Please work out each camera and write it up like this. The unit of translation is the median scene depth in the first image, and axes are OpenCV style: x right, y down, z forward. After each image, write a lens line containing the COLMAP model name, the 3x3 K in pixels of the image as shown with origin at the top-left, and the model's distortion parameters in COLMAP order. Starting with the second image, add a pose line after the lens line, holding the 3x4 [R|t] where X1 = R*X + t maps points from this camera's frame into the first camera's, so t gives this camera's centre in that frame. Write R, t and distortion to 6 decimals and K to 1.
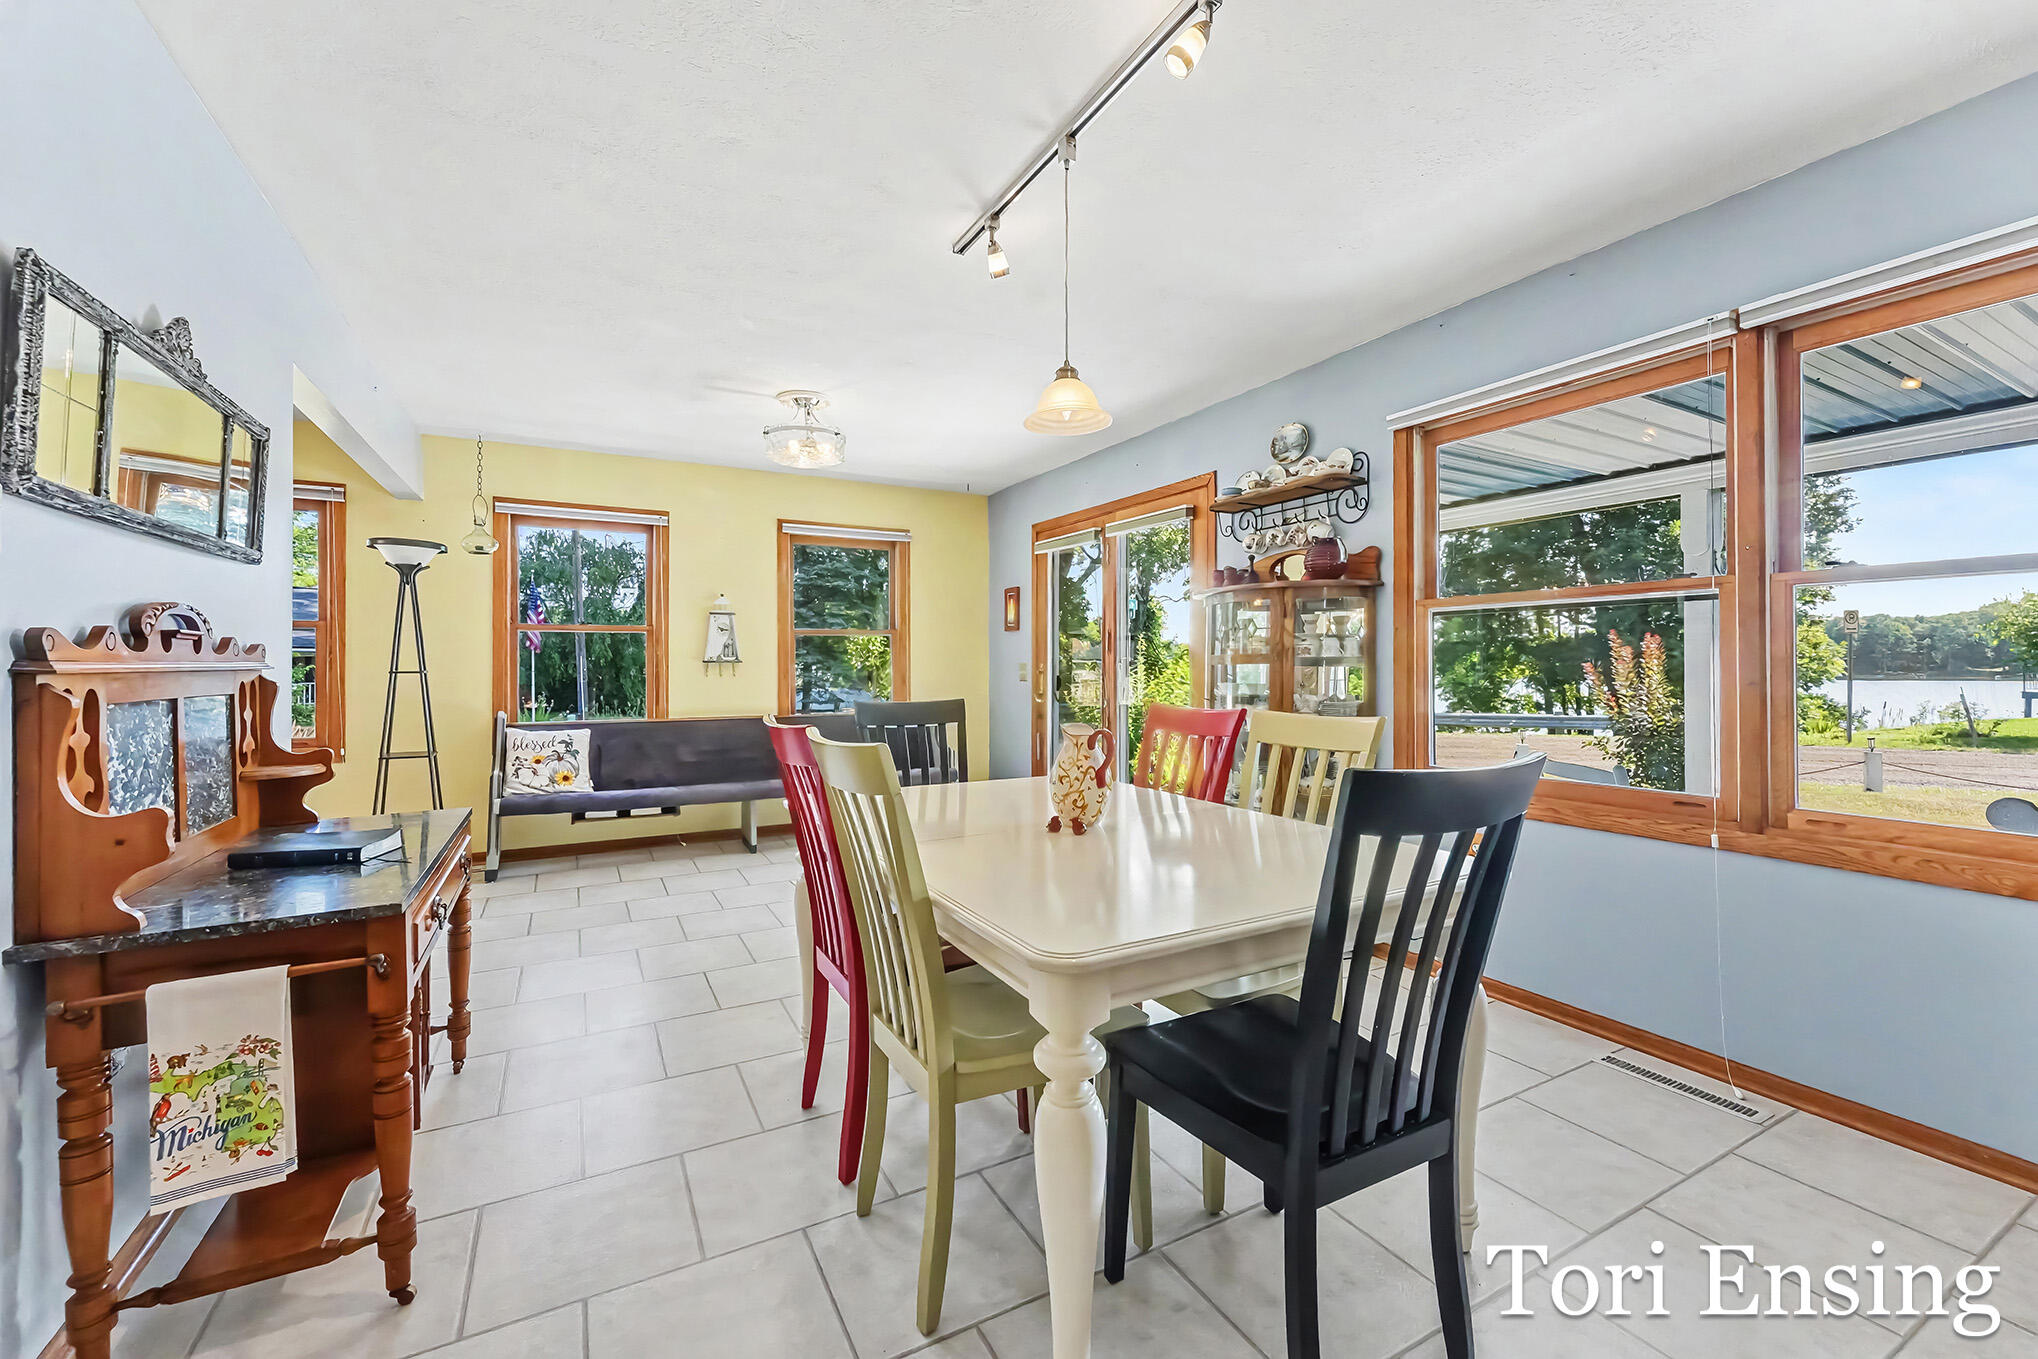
lens RADIAL K [[809.0, 0, 1012.3], [0, 809.0, 669.7], [0, 0, 1]] dist [-0.003428, -0.000327]
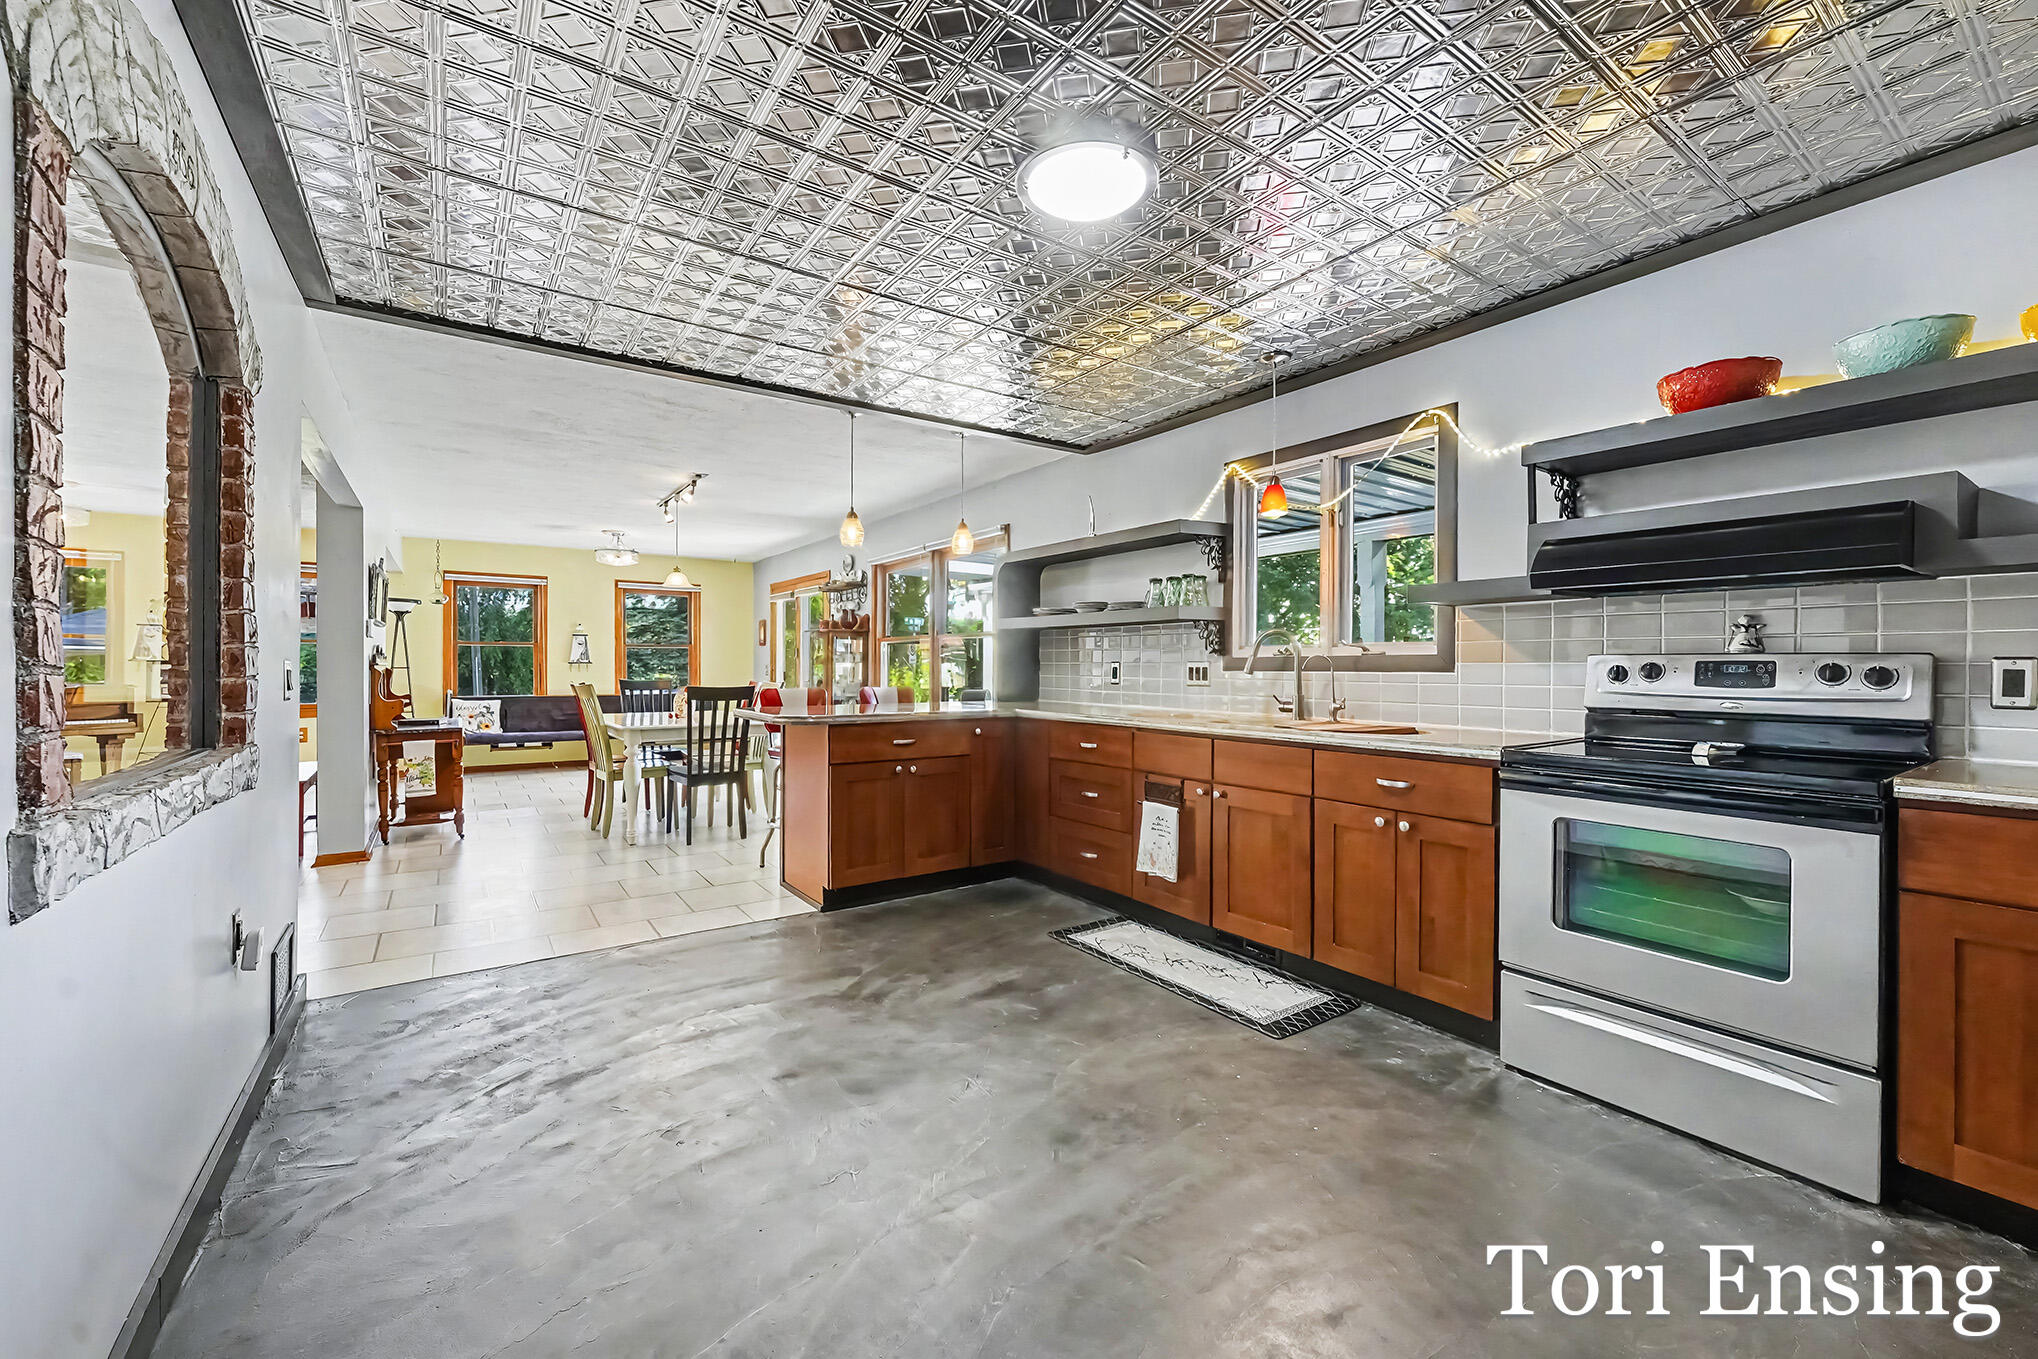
lens RADIAL K [[809.0, 0, 1012.3], [0, 809.0, 669.7], [0, 0, 1]] dist [-0.003428, -0.000327]
pose [[0.994073, 0.003285, 0.108667, 0.425281], [-0.002925, 0.999990, -0.003470, 0.008660], [-0.108677, 0.003131, 0.994072, -0.932348]]
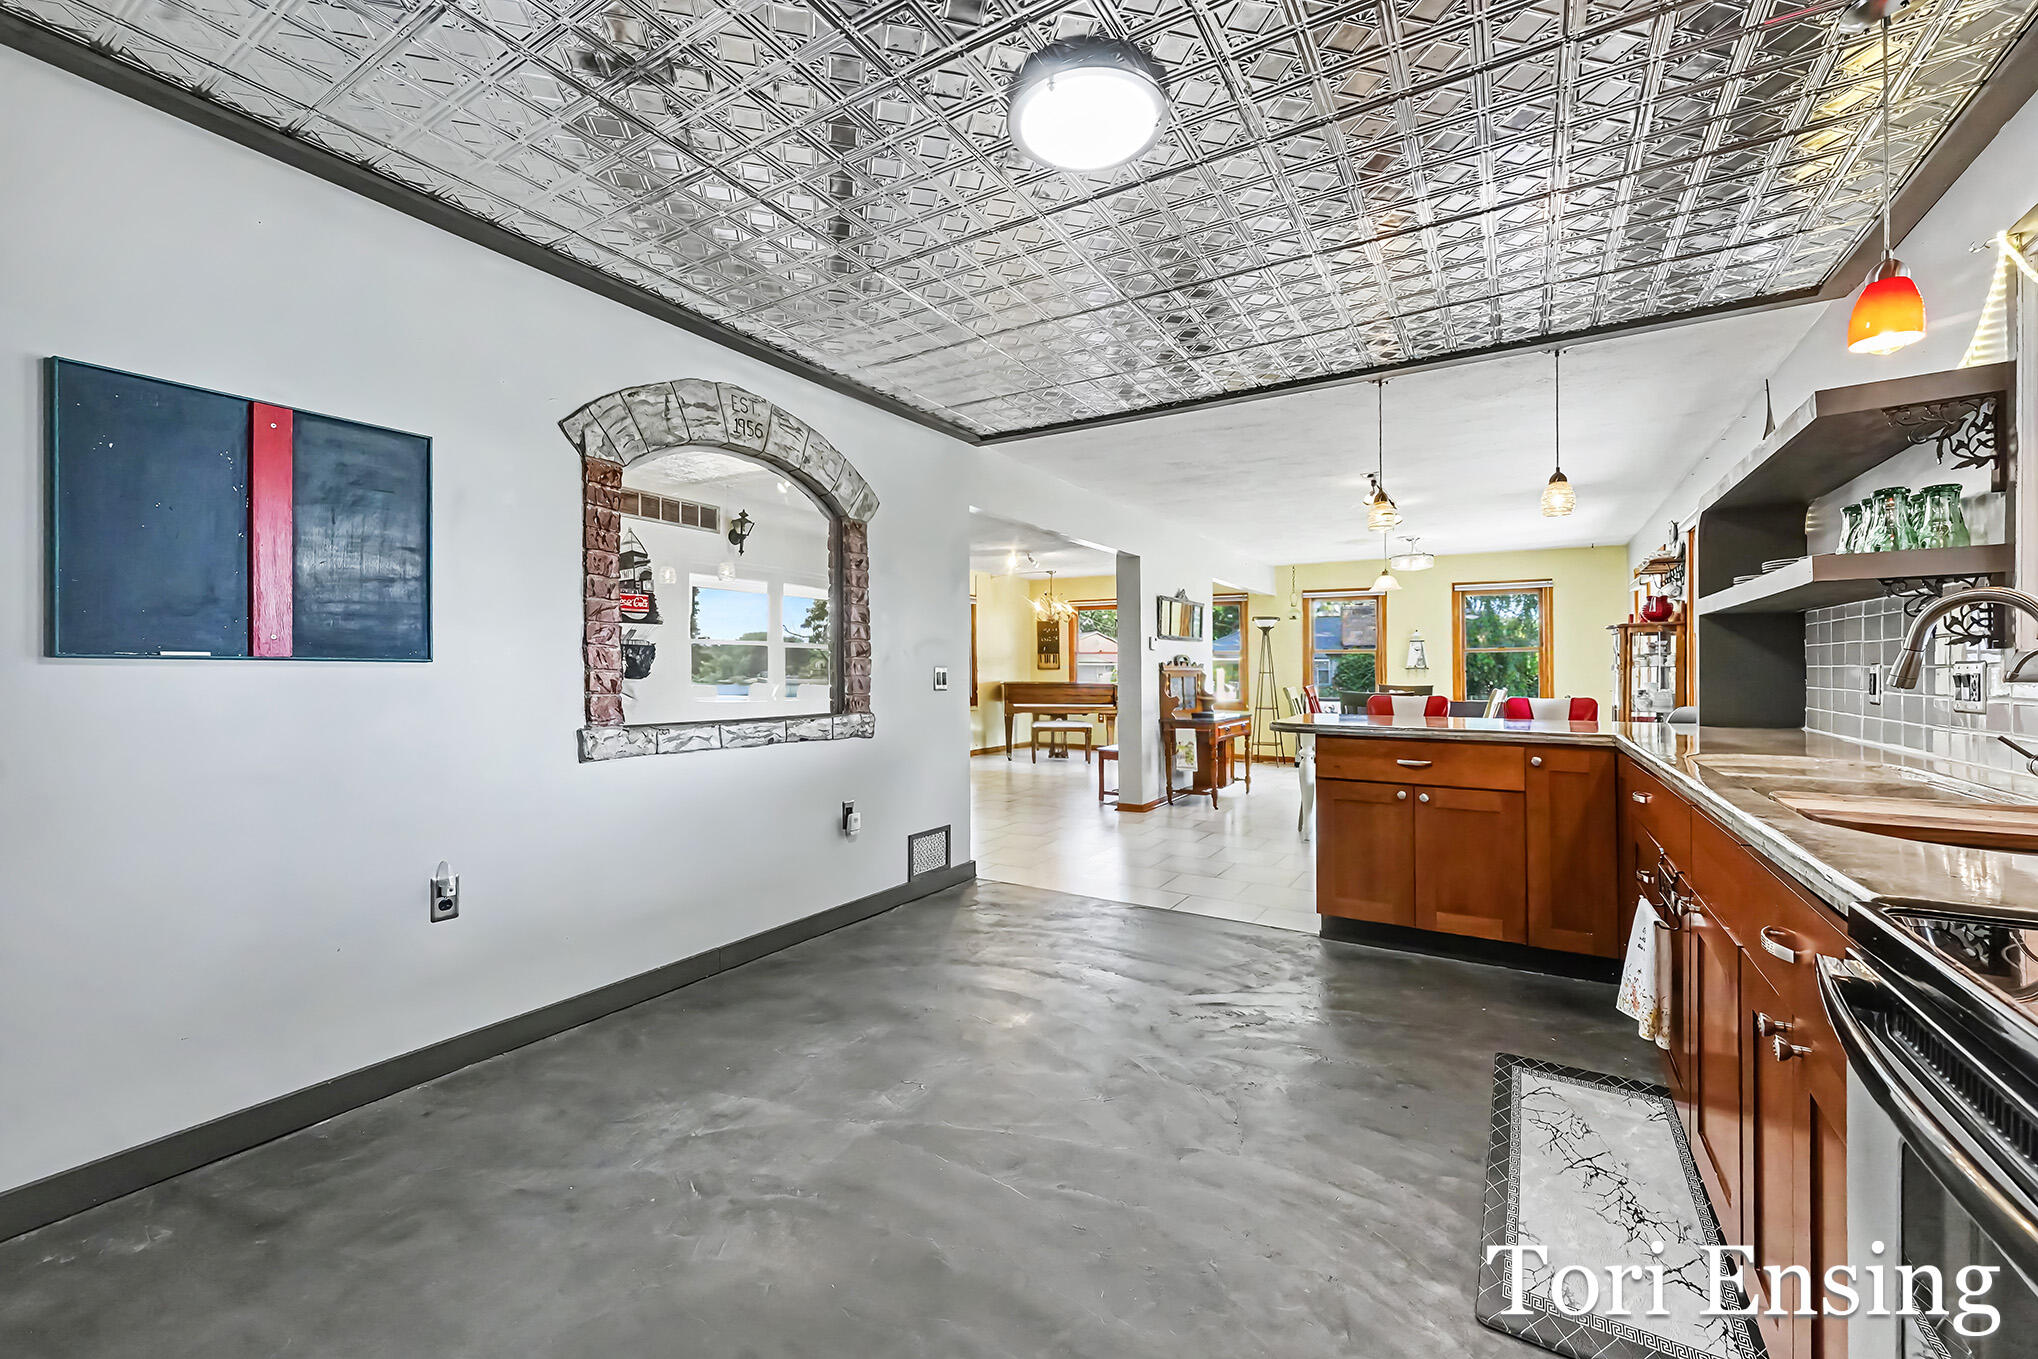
lens RADIAL K [[808.0, 0, 1020.7], [0, 808.0, 663.8], [0, 0, 1]] dist [-0.001223, -0.000061]
pose [[0.502836, -0.004691, -0.864369, 0.845085], [-0.008409, 0.999911, -0.010319, 0.005899], [0.864341, 0.012457, 0.502752, -0.721072]]
